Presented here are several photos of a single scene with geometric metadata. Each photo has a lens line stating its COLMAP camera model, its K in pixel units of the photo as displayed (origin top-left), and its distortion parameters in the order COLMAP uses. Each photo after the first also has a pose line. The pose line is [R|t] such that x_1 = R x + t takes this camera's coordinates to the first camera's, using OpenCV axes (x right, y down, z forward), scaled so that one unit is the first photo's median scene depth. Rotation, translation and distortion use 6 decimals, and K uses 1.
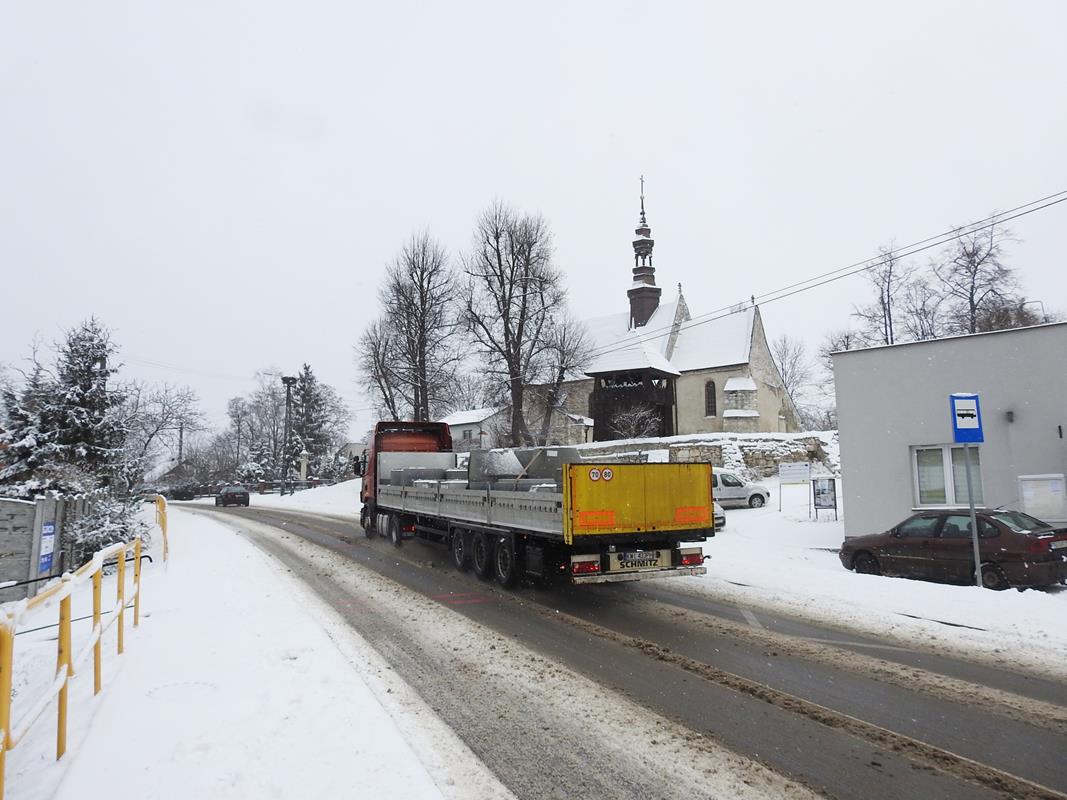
lens RADIAL K [[752.3, 0, 533.5], [0, 752.3, 400.0], [0, 0, 1]] dist [-0.027869, 0.000782]
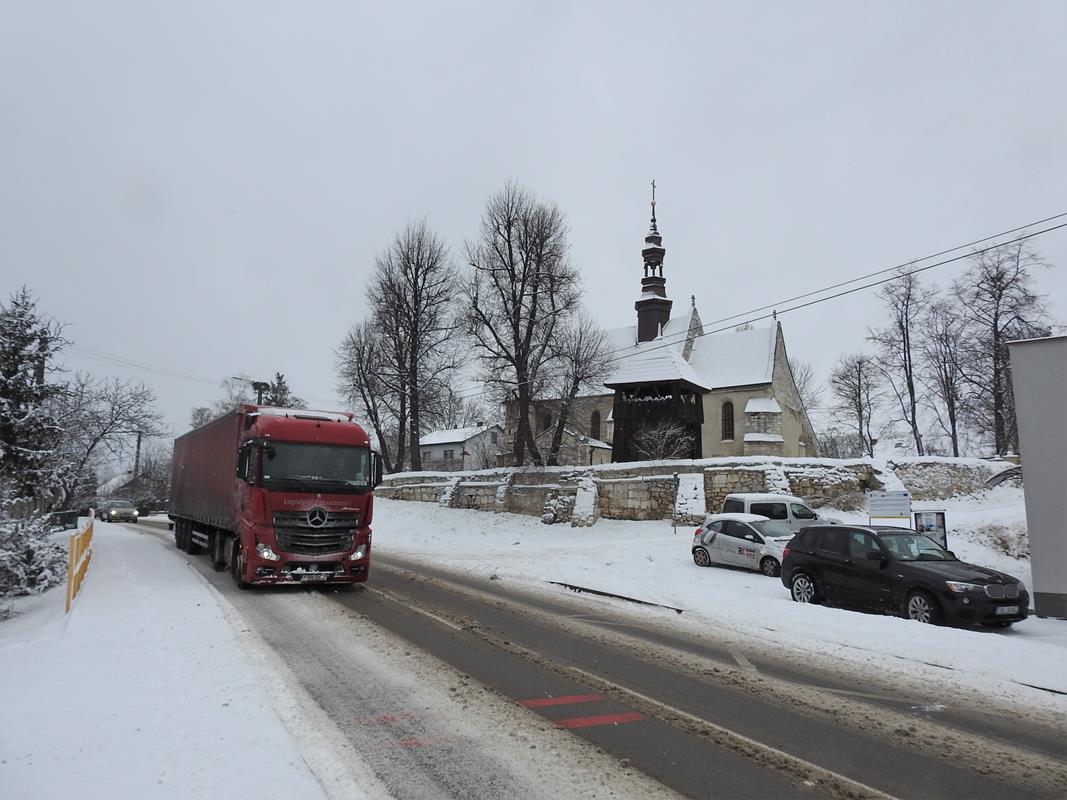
lens RADIAL K [[752.3, 0, 533.5], [0, 752.3, 400.0], [0, 0, 1]] dist [-0.027869, 0.000782]
pose [[0.998748, 0.033200, 0.037418, -0.037184], [-0.031902, 0.998886, -0.034769, 0.012911], [-0.038531, 0.033531, 0.998695, 0.103625]]
